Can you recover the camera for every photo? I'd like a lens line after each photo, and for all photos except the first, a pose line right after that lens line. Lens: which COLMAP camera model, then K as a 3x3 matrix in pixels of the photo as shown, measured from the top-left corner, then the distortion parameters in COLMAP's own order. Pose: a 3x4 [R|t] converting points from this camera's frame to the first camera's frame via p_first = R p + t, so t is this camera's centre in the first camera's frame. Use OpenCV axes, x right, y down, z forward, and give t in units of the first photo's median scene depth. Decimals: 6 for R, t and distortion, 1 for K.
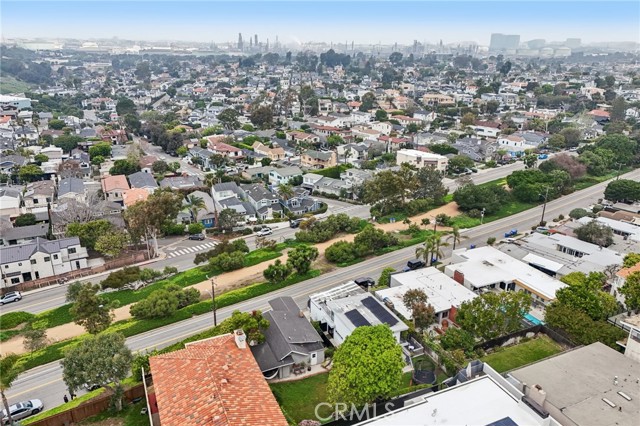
lens RADIAL K [[473.0, 0, 320.0], [0, 473.0, 213.0], [0, 0, 1]] dist [0.087613, -0.095307]
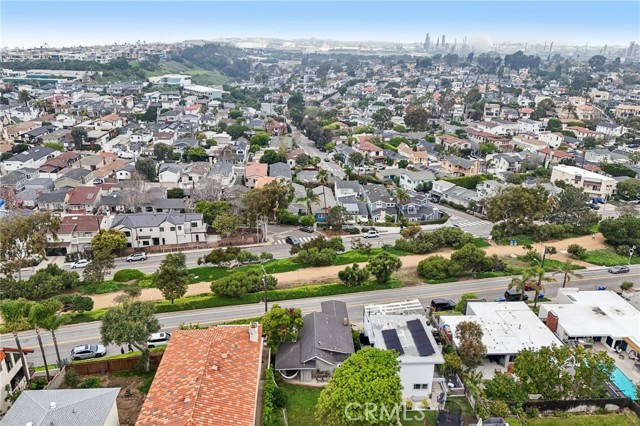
lens RADIAL K [[473.0, 0, 320.0], [0, 473.0, 213.0], [0, 0, 1]] dist [0.087613, -0.095307]
pose [[0.932633, 0.134136, -0.334966, 0.079905], [-0.134339, 0.990676, 0.022679, -0.008657], [0.334885, 0.023848, 0.941957, 0.024430]]
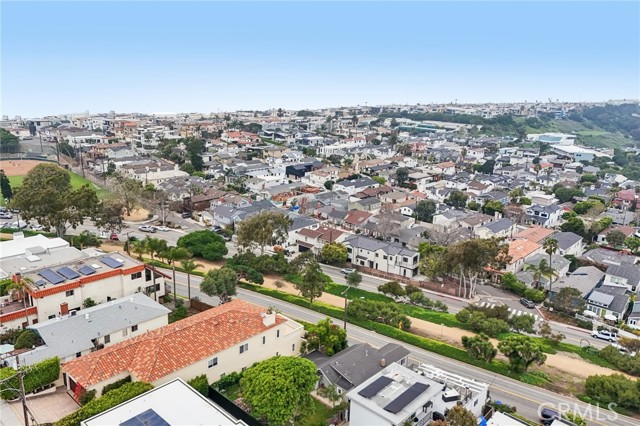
lens RADIAL K [[486.9, 0, 320.0], [0, 486.9, 213.0], [0, 0, 1]] dist [0.116611, -0.104126]
pose [[0.392256, 0.245062, -0.886612, 0.277221], [-0.350139, 0.931079, 0.102444, -0.049099], [0.850610, 0.270253, 0.451027, 0.136340]]
